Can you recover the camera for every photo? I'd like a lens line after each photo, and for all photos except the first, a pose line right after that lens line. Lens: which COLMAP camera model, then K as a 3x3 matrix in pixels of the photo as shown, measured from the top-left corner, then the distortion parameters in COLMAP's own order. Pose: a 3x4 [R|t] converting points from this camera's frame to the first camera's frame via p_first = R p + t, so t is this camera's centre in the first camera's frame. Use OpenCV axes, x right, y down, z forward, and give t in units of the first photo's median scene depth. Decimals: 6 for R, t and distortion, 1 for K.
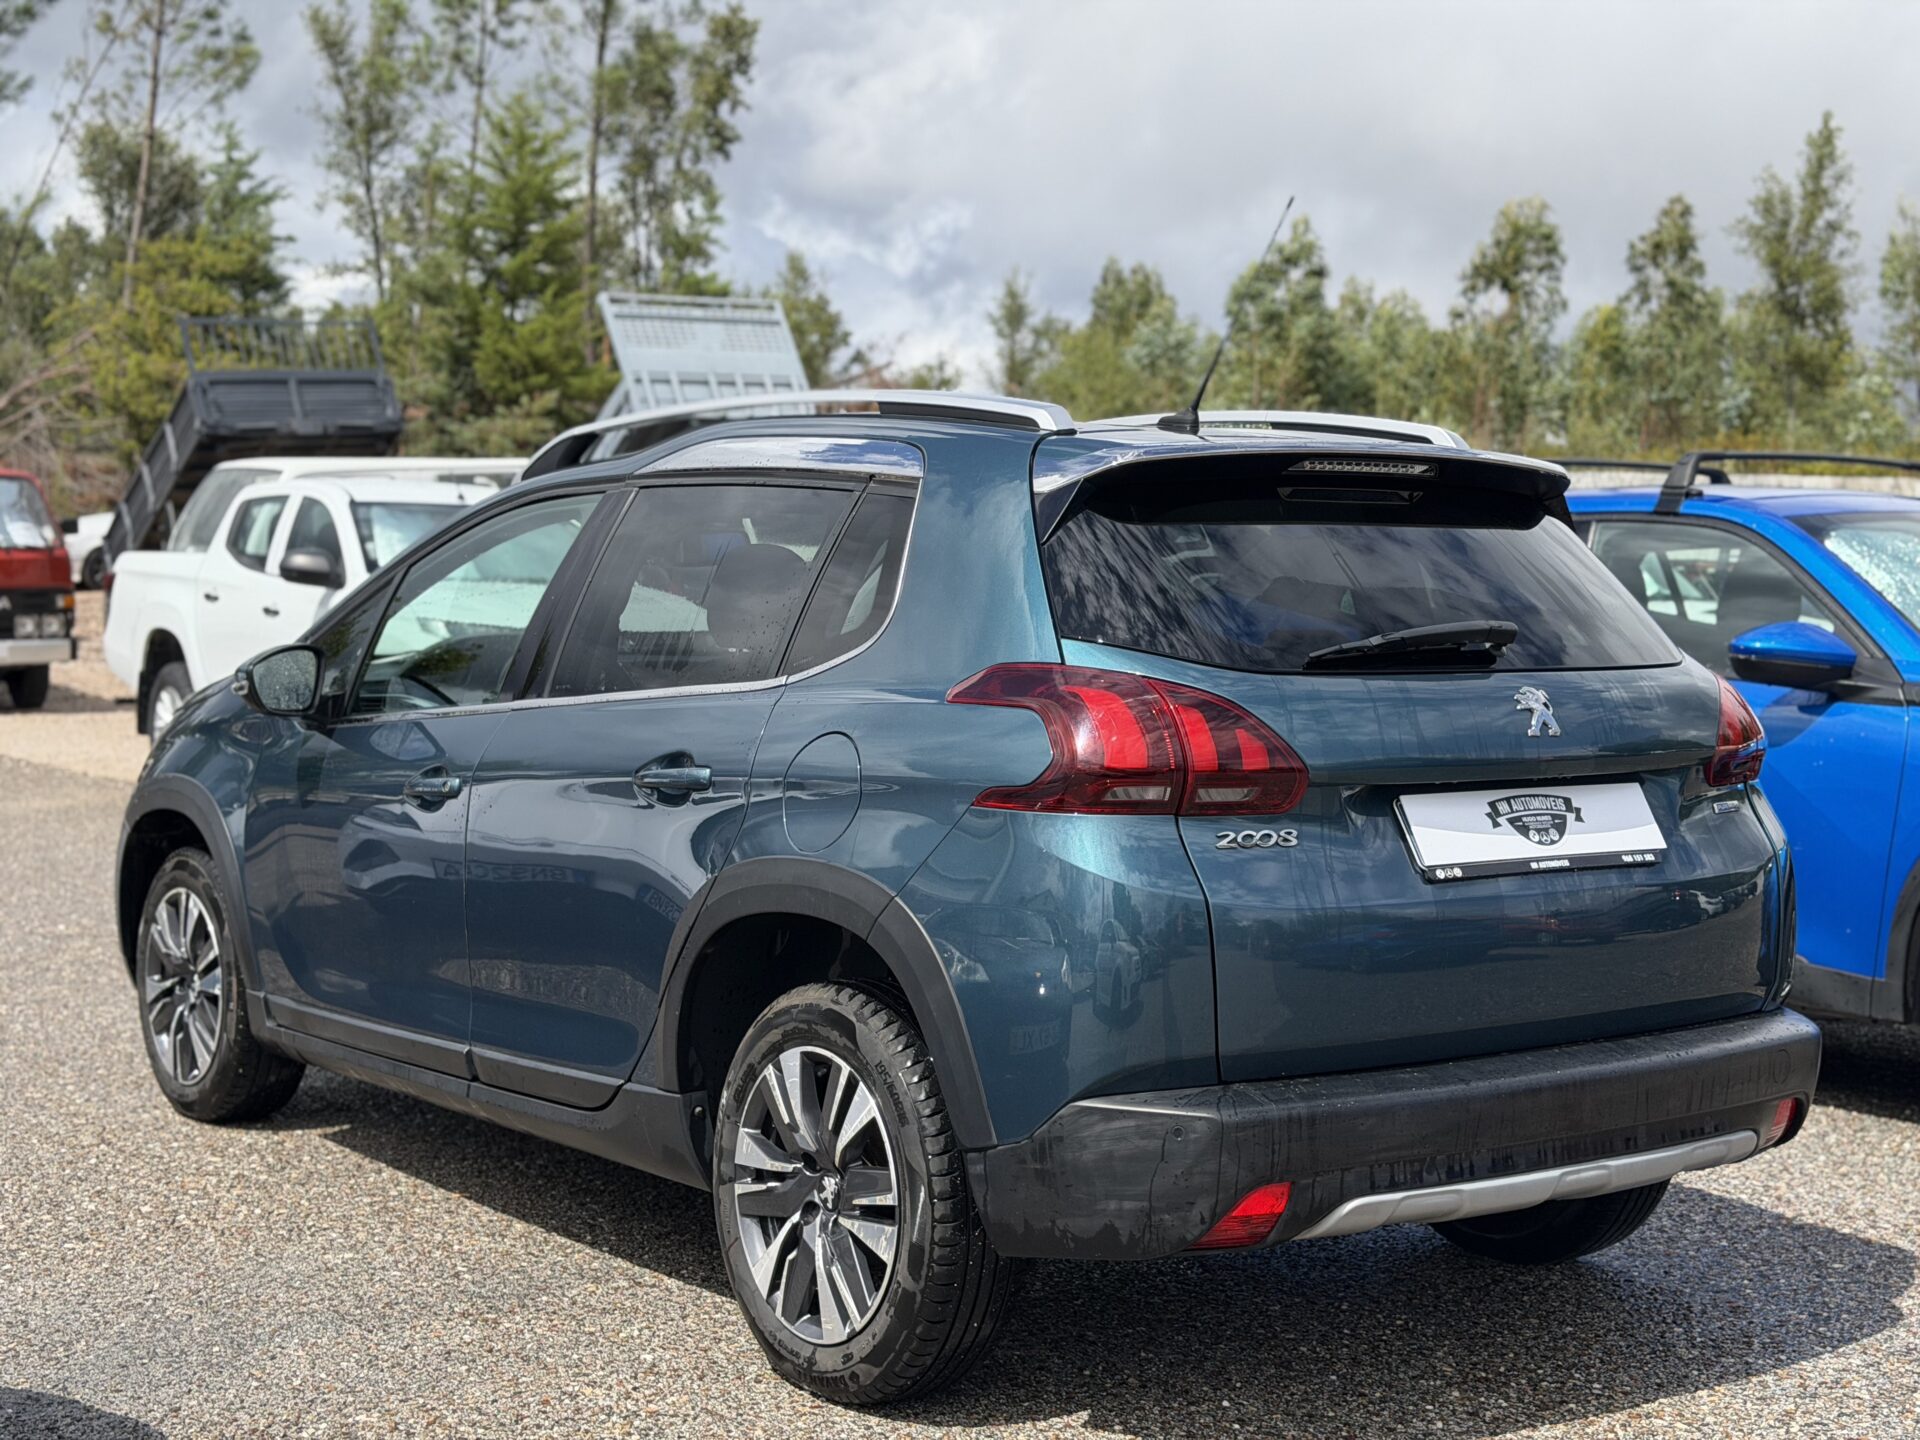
lens RADIAL K [[2646.3, 0, 954.2], [0, 2646.3, 777.0], [0, 0, 1]] dist [0.212220, -0.526880]
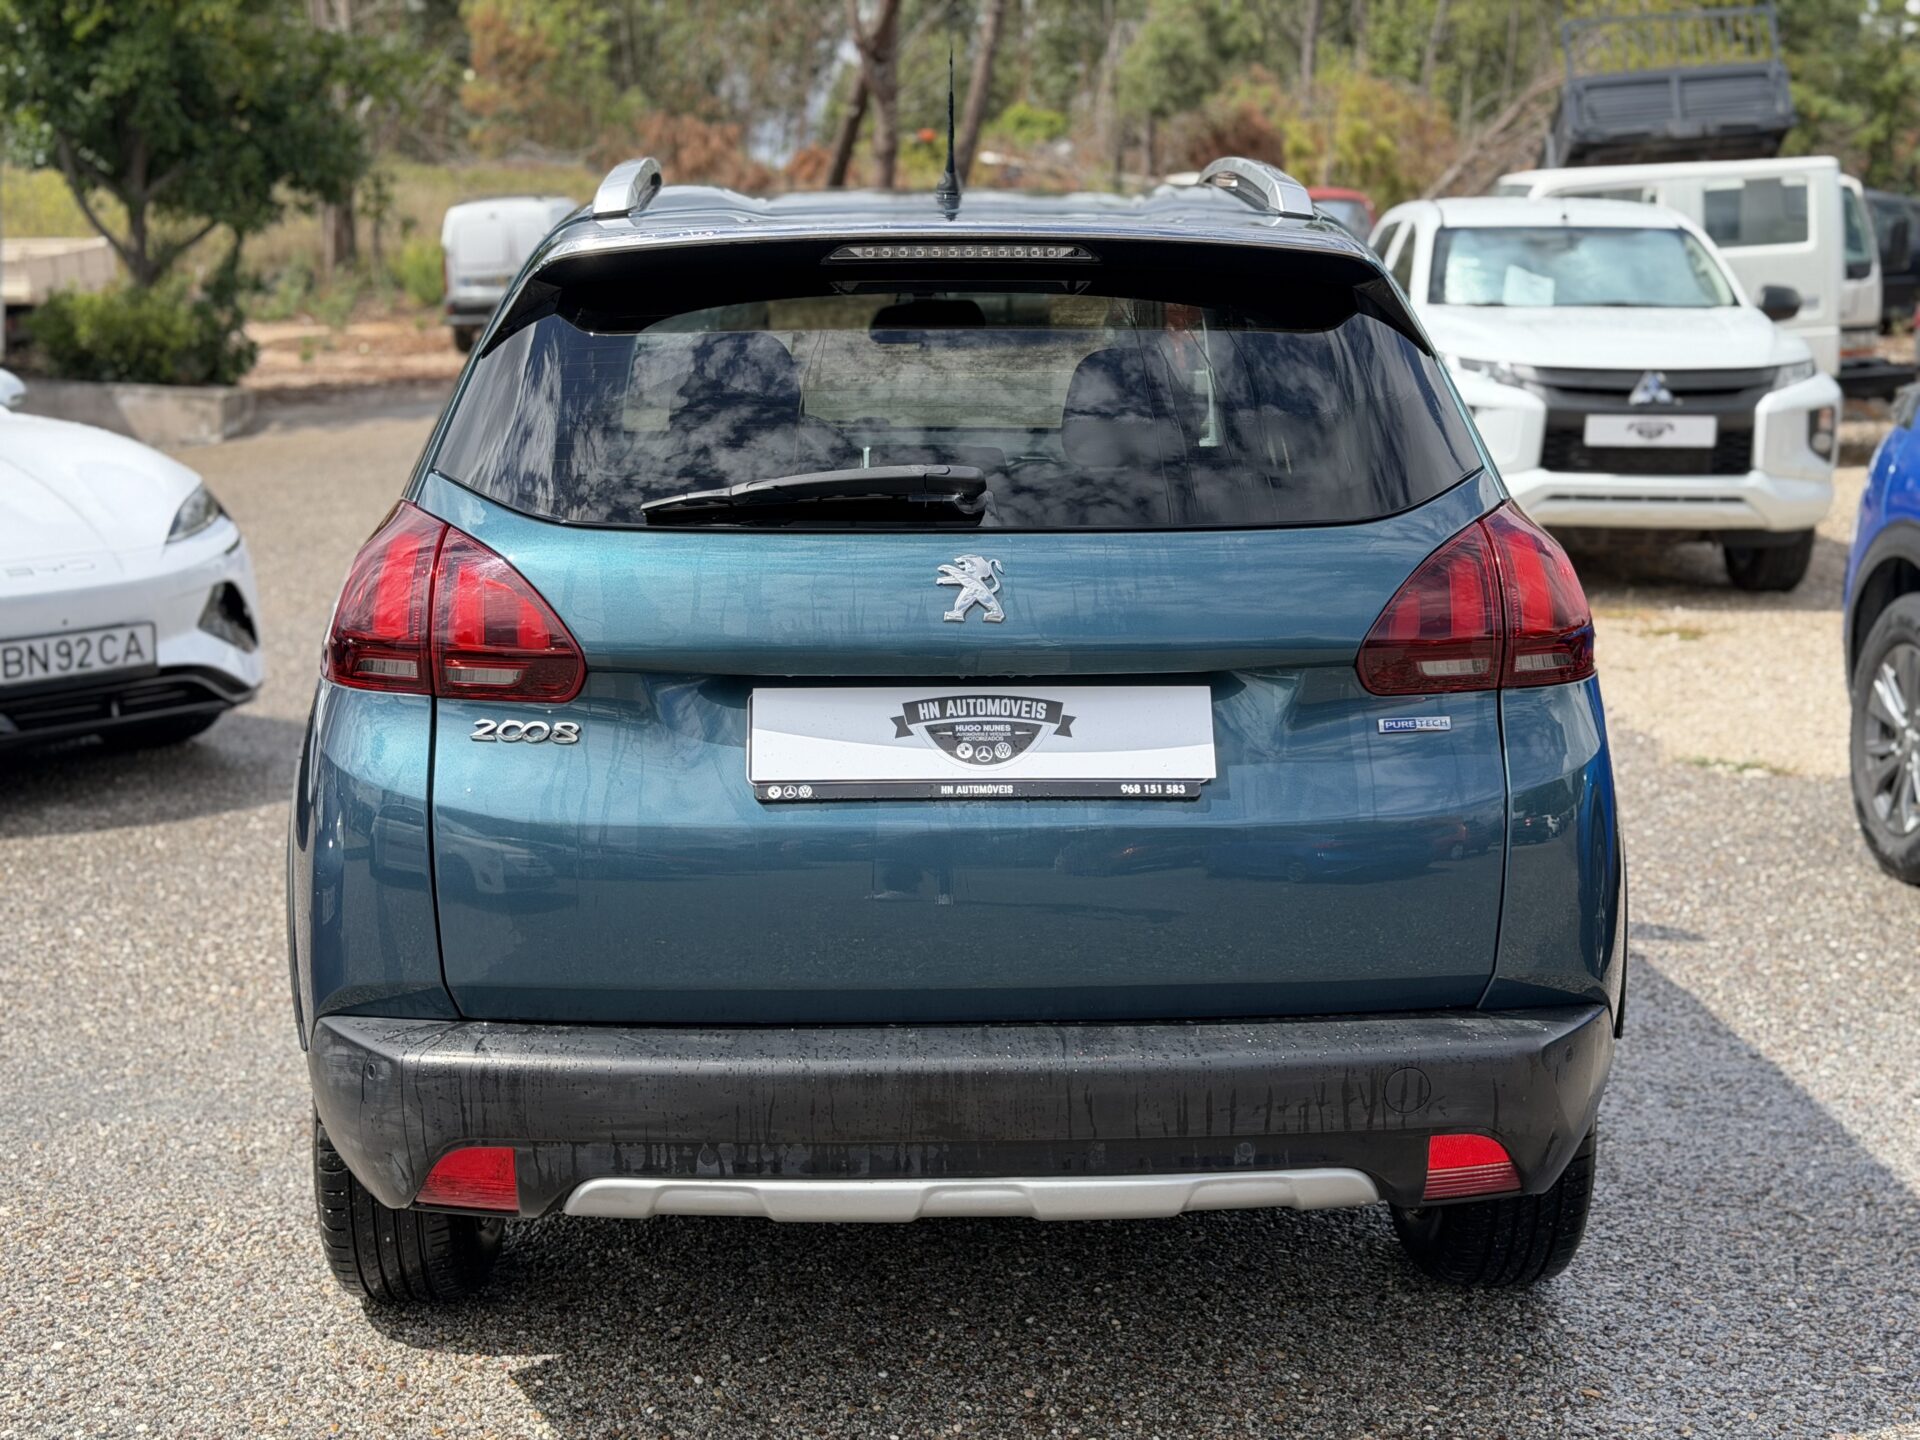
lens RADIAL K [[2646.3, 0, 954.2], [0, 2646.3, 777.0], [0, 0, 1]] dist [0.212220, -0.526880]
pose [[0.827004, 0.095582, -0.554011, 0.634719], [-0.034308, 0.992185, 0.119966, -0.061367], [0.561148, -0.080206, 0.823820, 0.370835]]
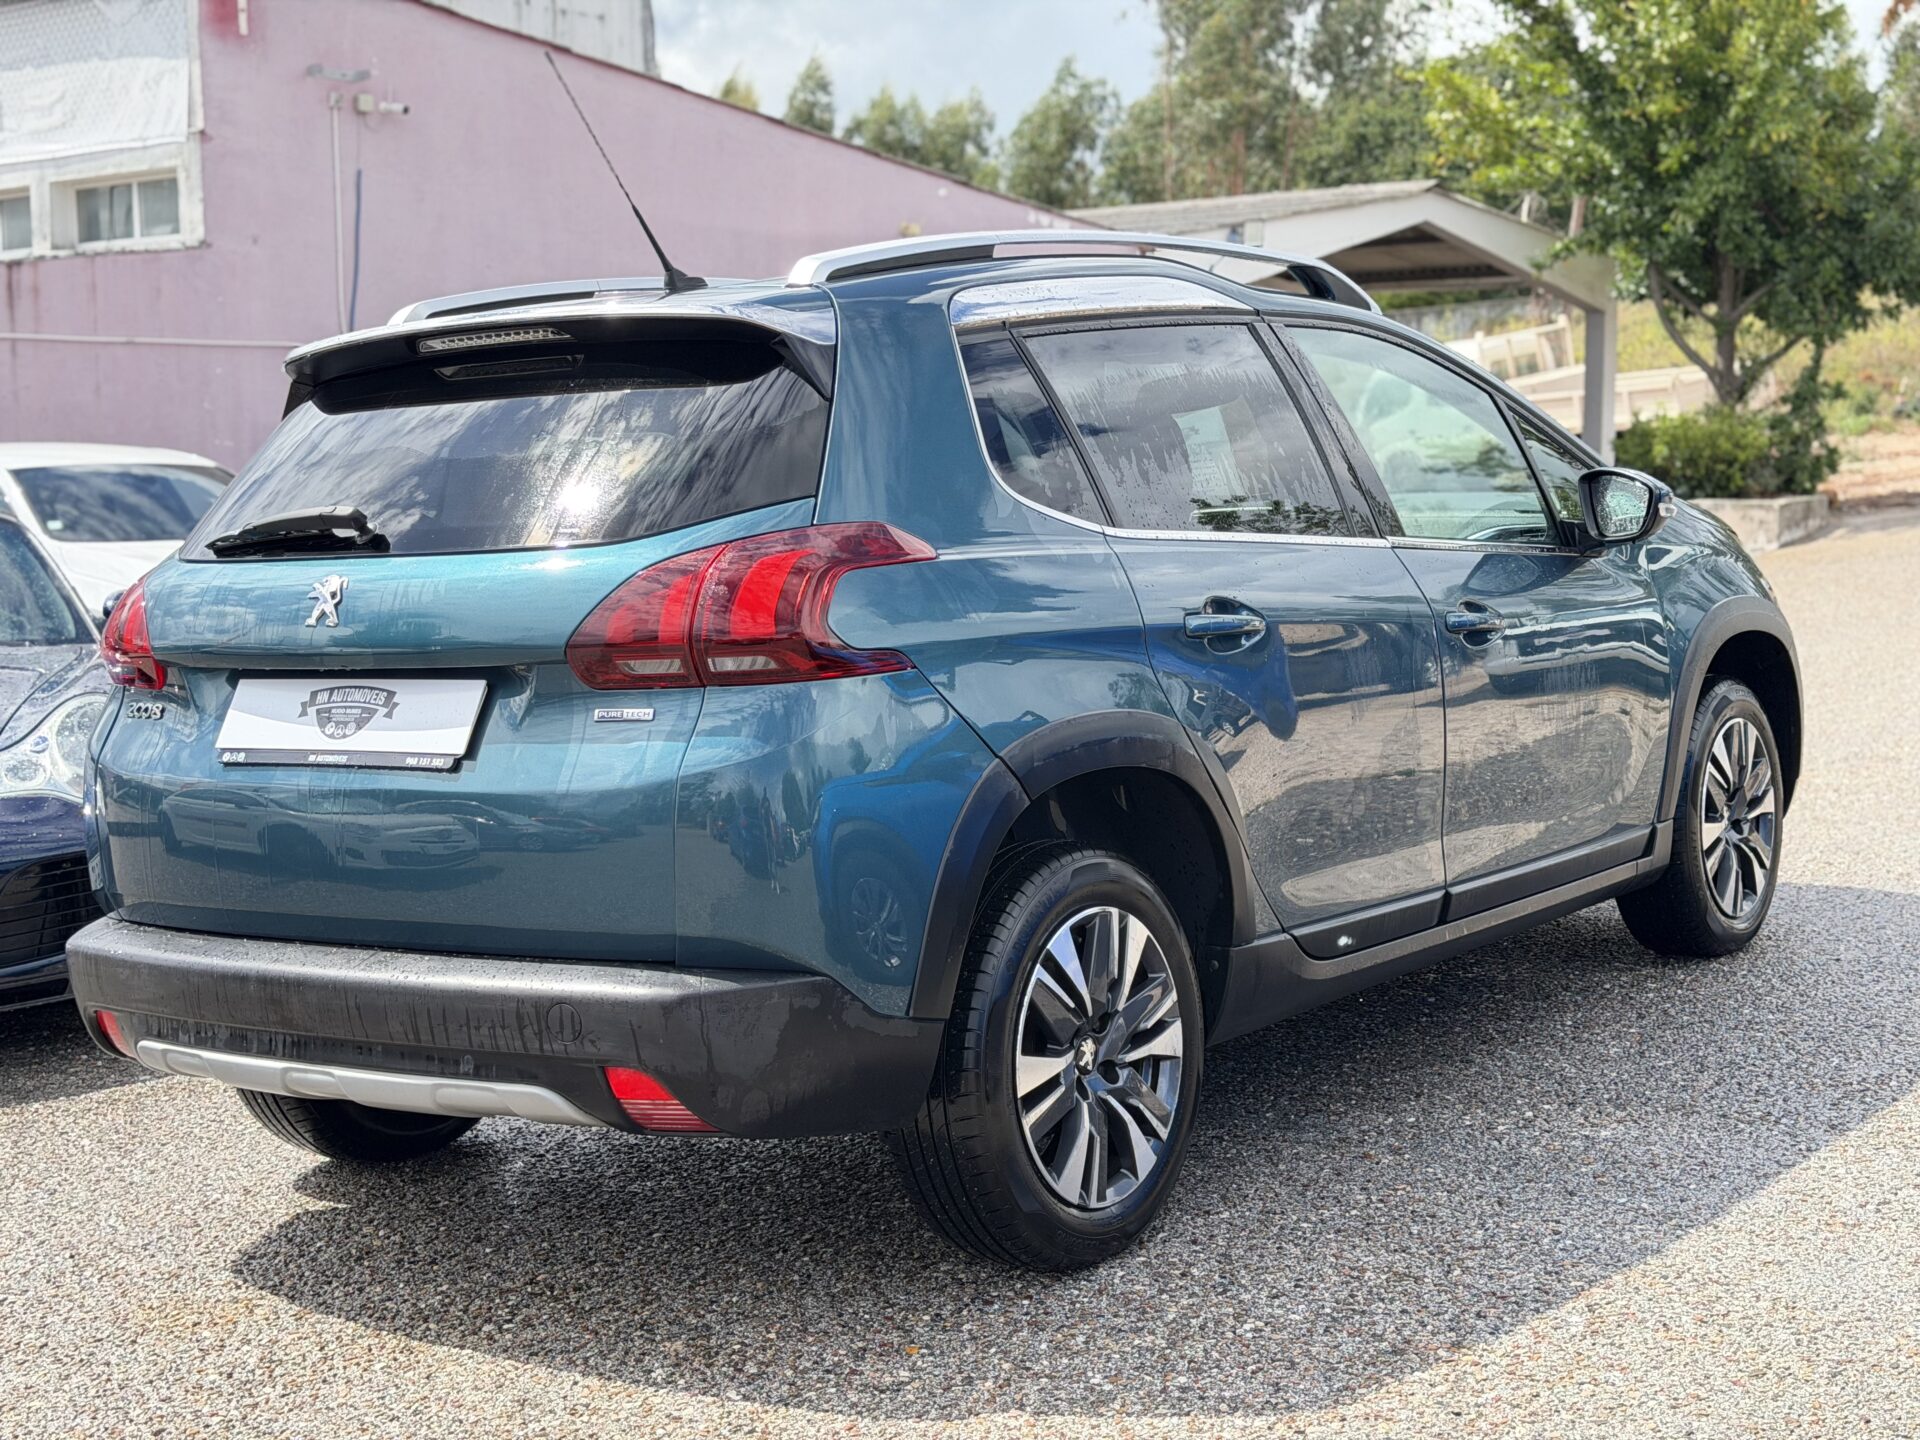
lens RADIAL K [[2646.3, 0, 954.2], [0, 2646.3, 777.0], [0, 0, 1]] dist [0.212220, -0.526880]
pose [[0.279010, 0.086316, -0.956401, 1.214465], [-0.004020, 0.996048, 0.088721, -0.047746], [0.960280, -0.020909, 0.278255, 0.944465]]
